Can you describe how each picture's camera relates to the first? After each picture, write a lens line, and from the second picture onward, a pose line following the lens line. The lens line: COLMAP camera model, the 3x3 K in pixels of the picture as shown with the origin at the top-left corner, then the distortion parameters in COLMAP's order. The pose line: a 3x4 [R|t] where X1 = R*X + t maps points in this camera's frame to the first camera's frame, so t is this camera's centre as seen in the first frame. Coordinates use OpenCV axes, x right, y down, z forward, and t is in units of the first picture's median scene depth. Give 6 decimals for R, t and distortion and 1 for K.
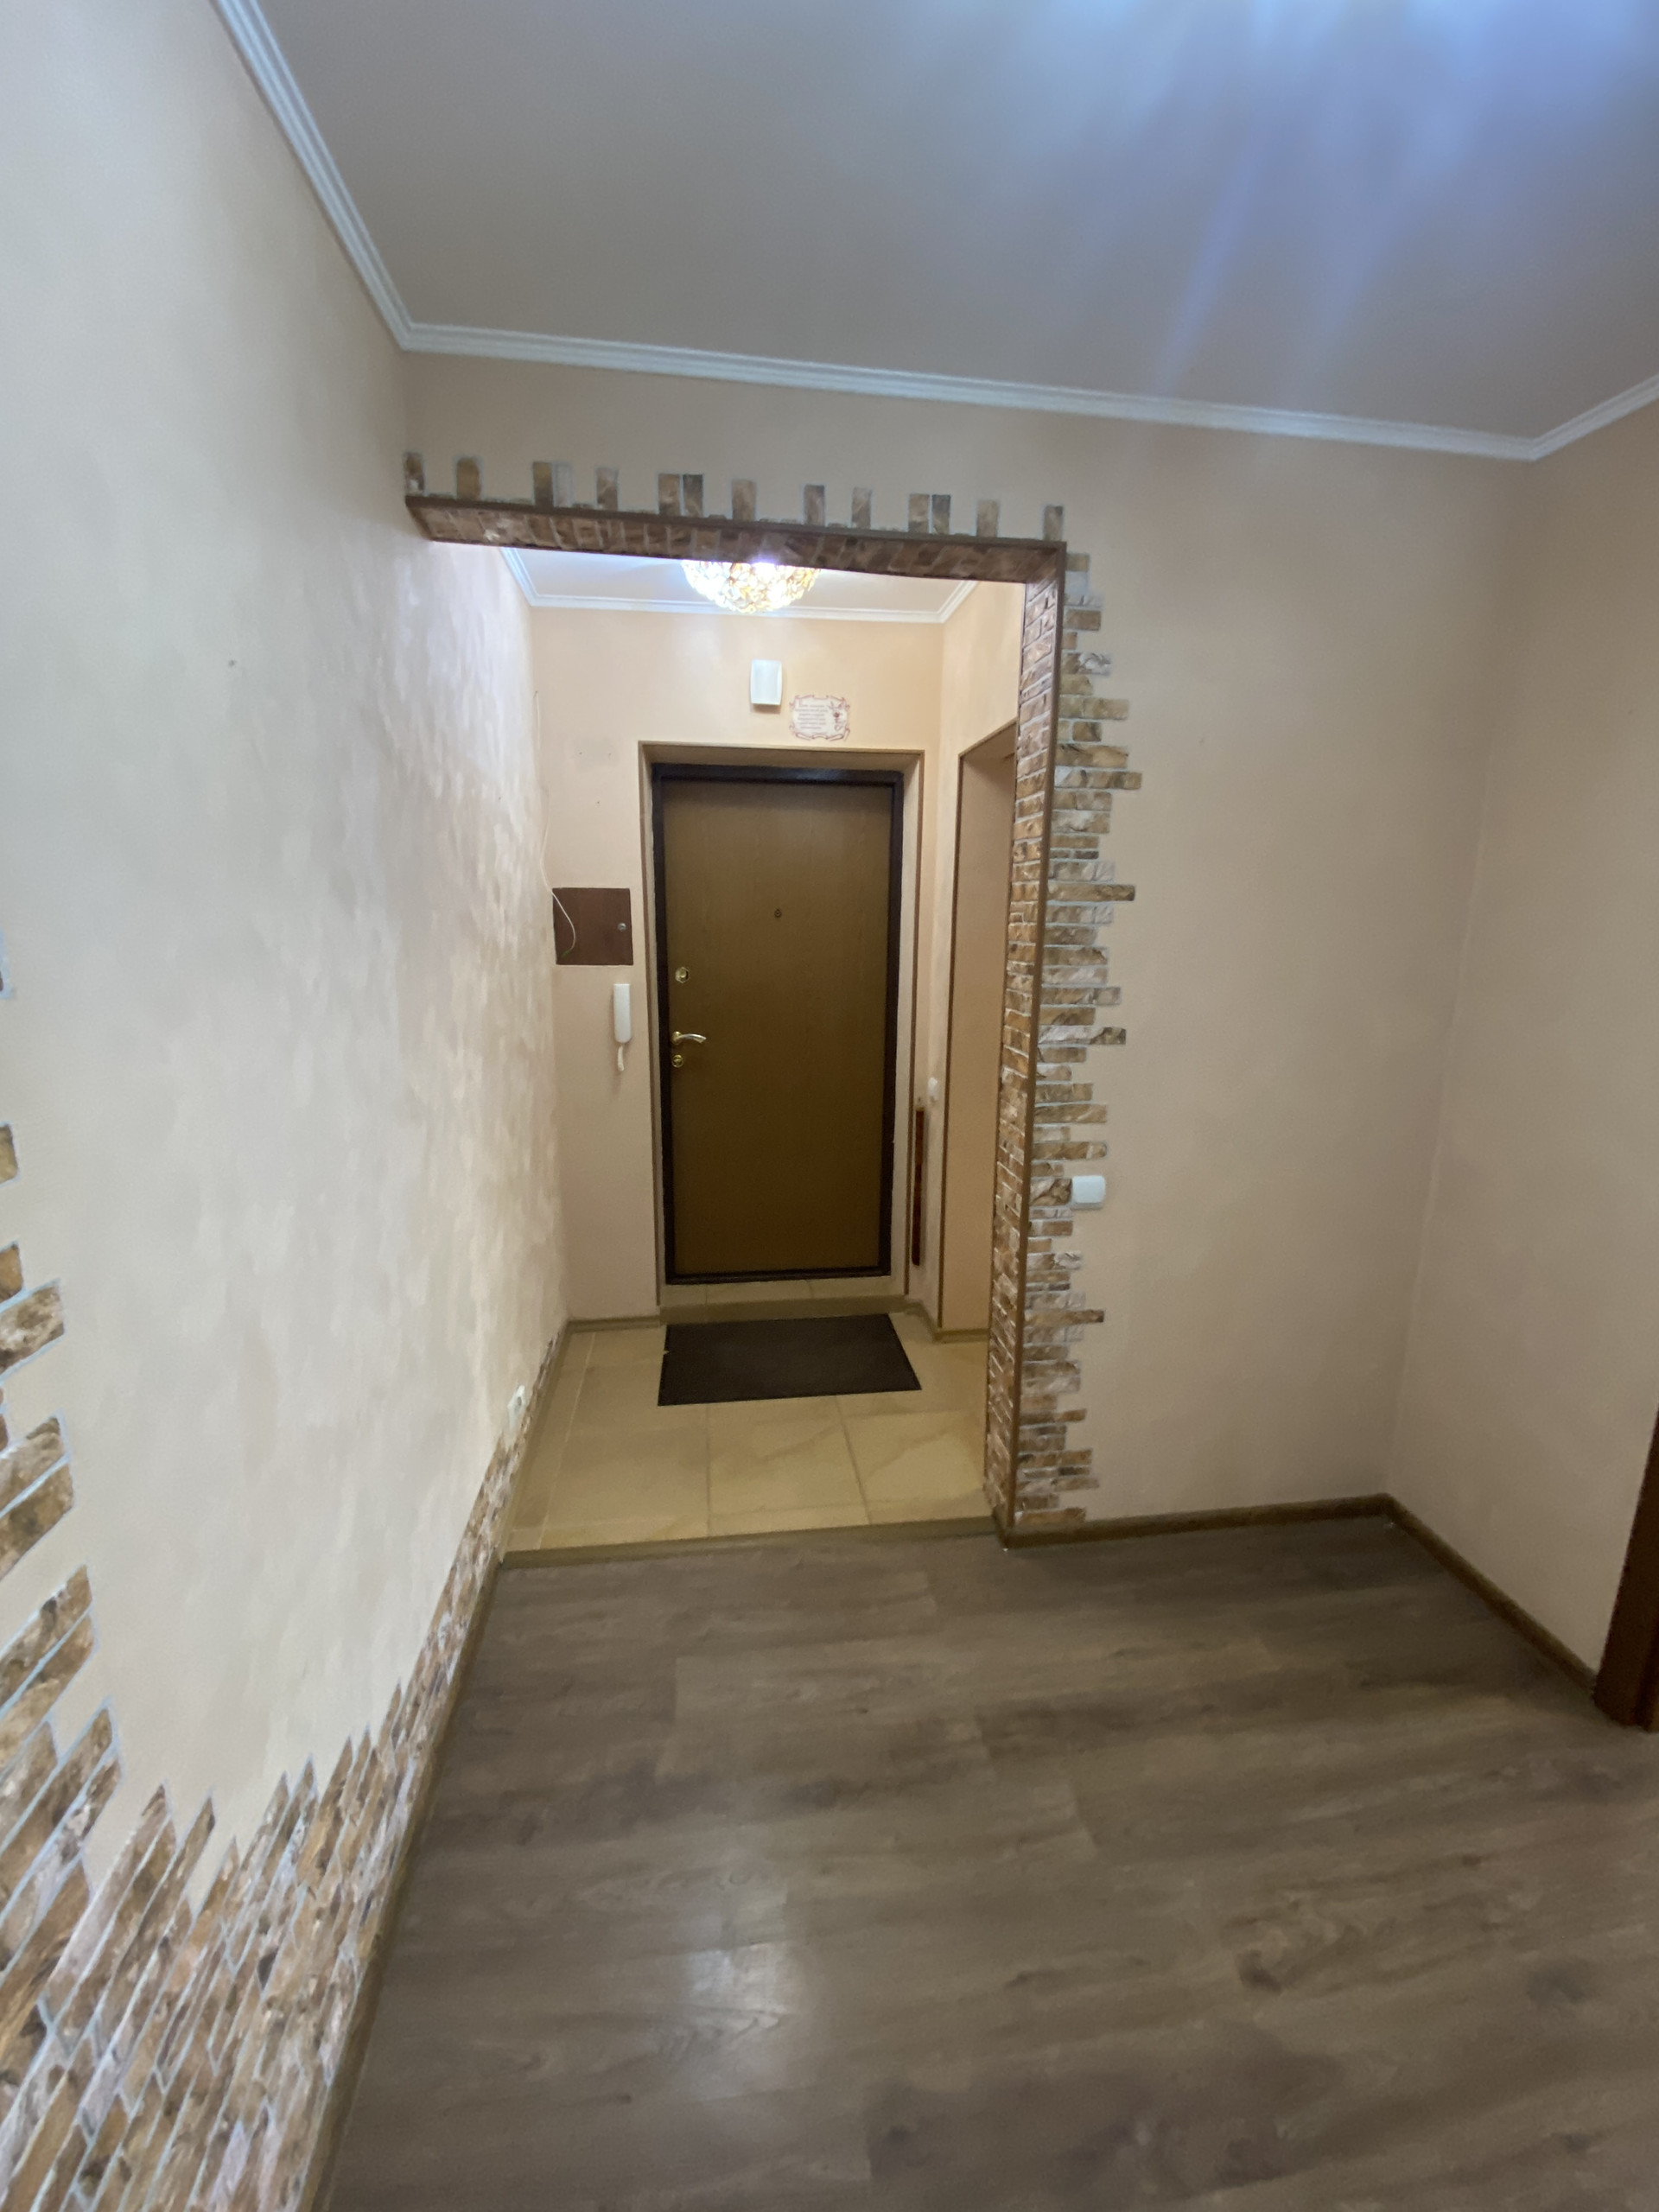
lens RADIAL K [[869.2, 0, 829.5], [0, 869.2, 1106.0], [0, 0, 1]] dist [0.000575, -0.012332]
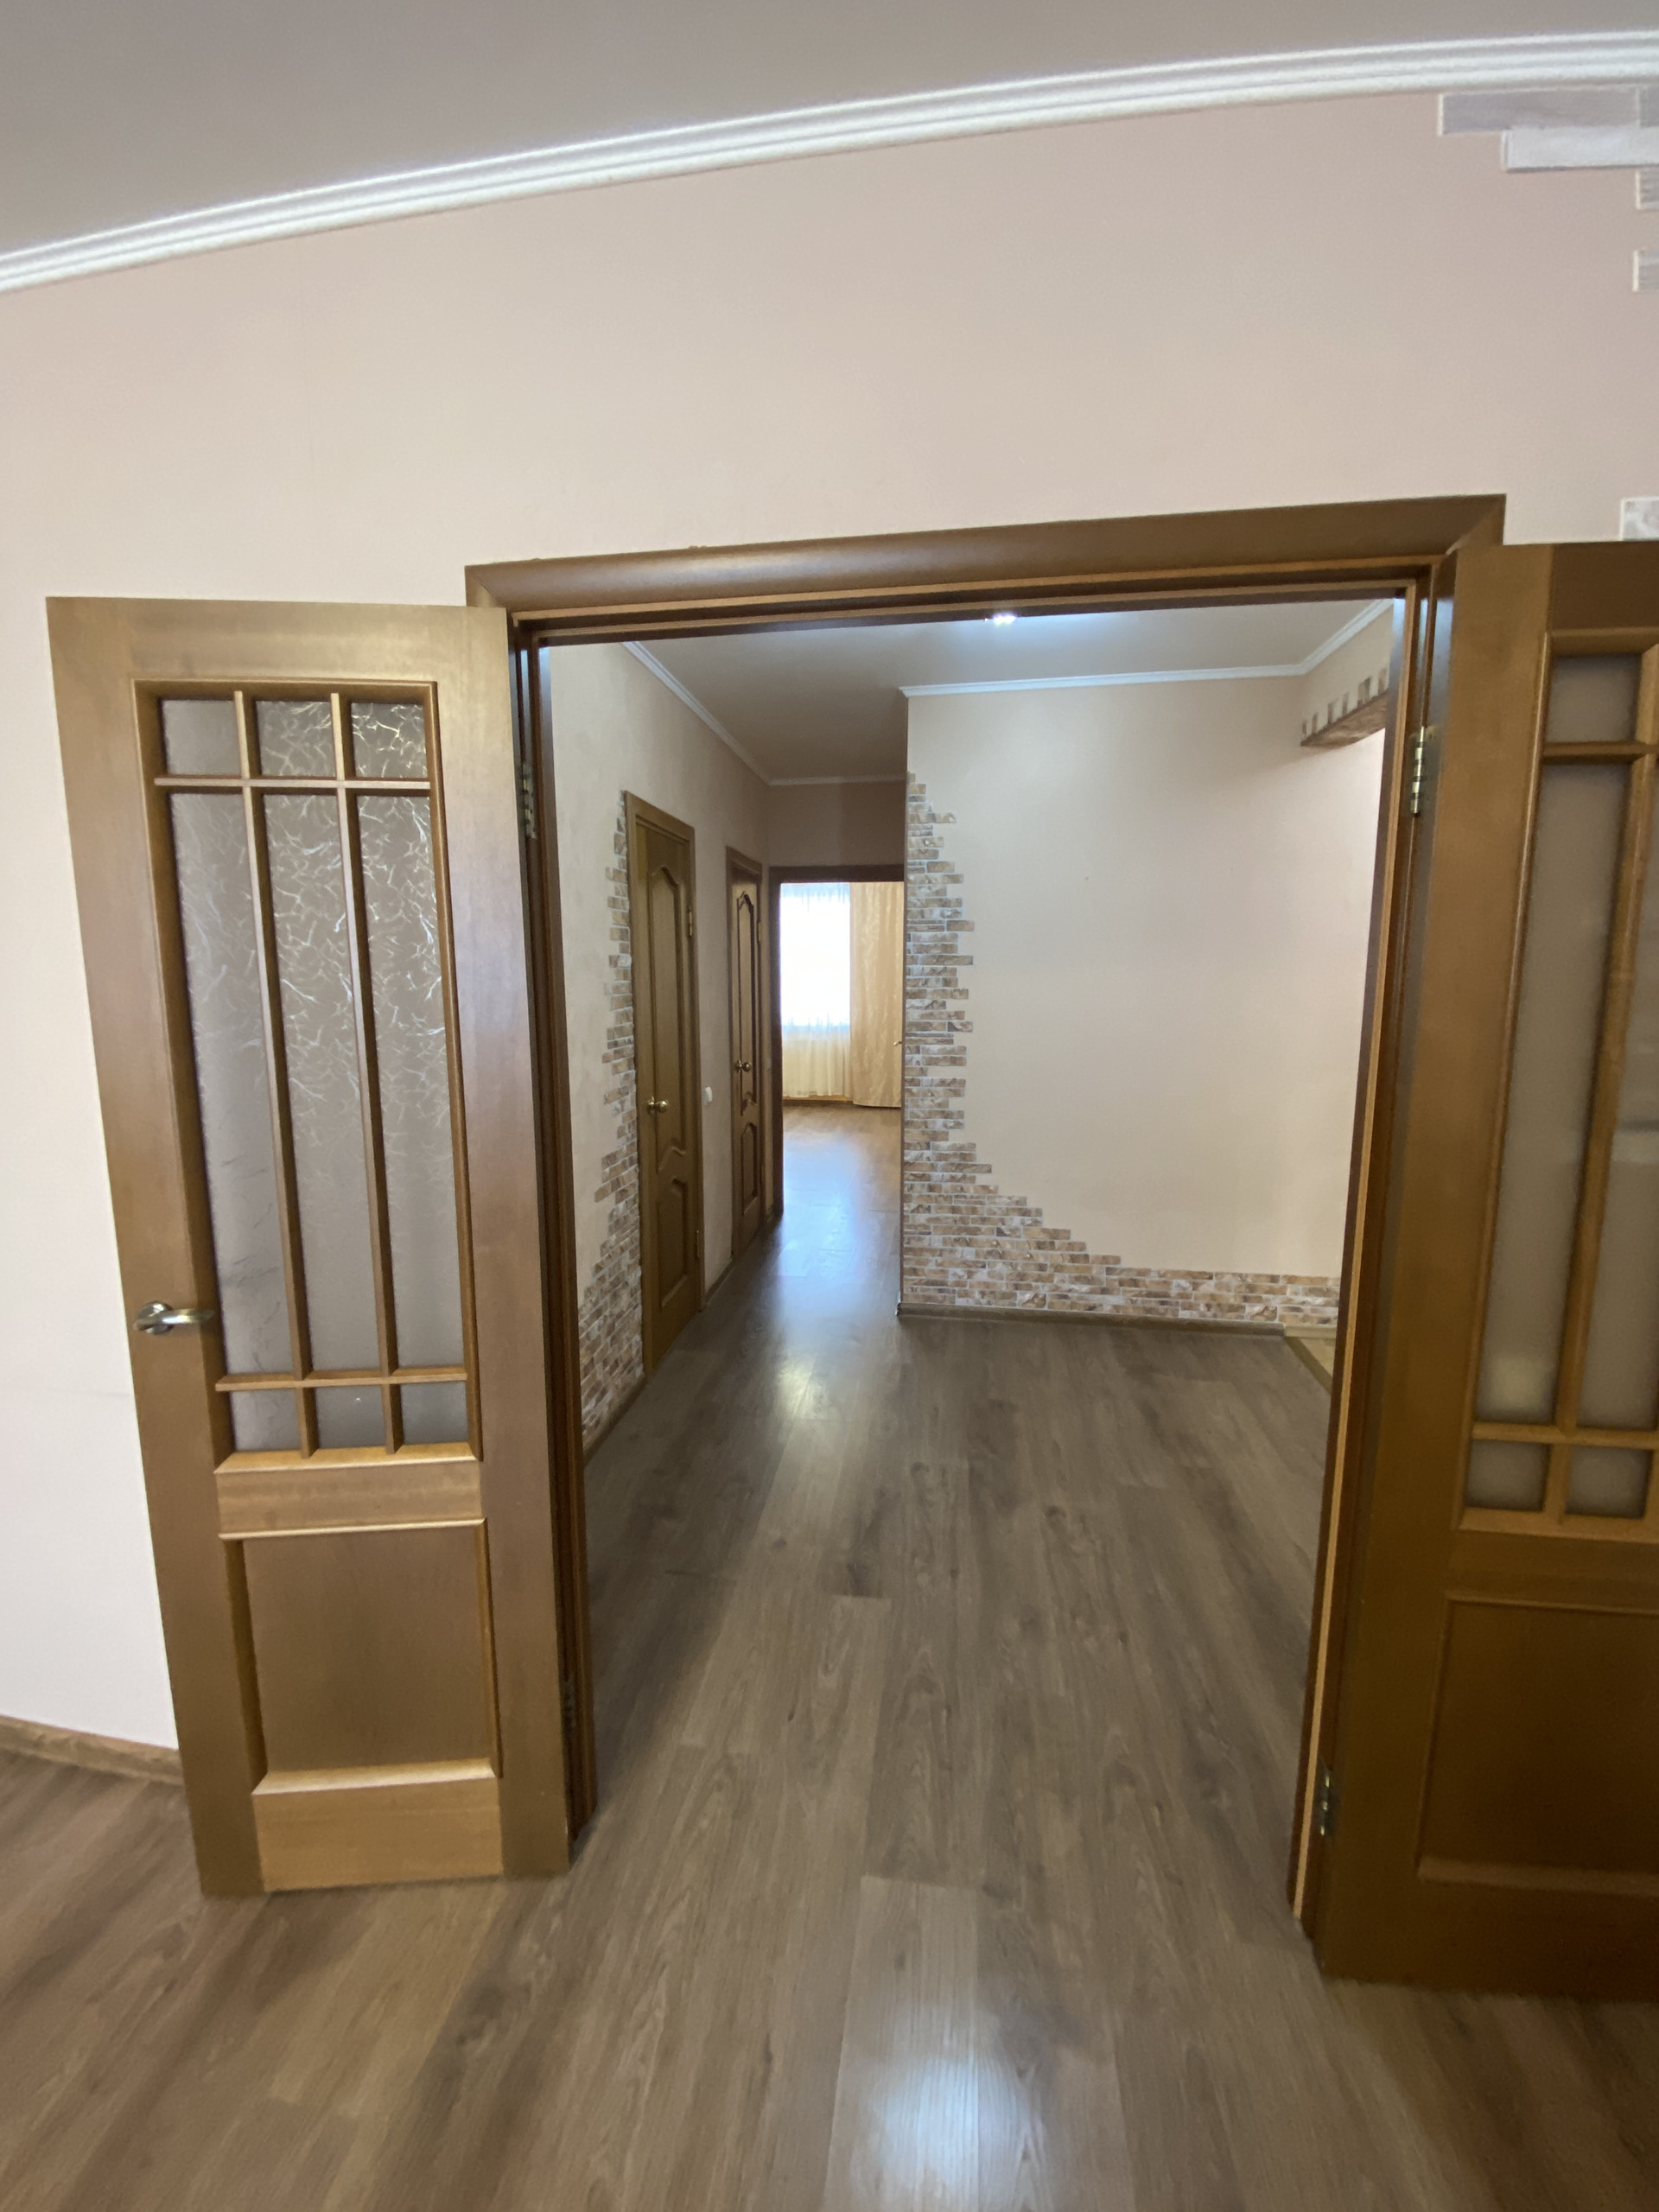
lens RADIAL K [[911.3, 0, 821.3], [0, 911.3, 1098.1], [0, 0, 1]] dist [0.030584, -0.024849]
pose [[-0.275104, 0.123278, -0.953478, 1.912517], [-0.203256, 0.961871, 0.183008, -0.062315], [0.939683, 0.244146, -0.239558, 0.632671]]
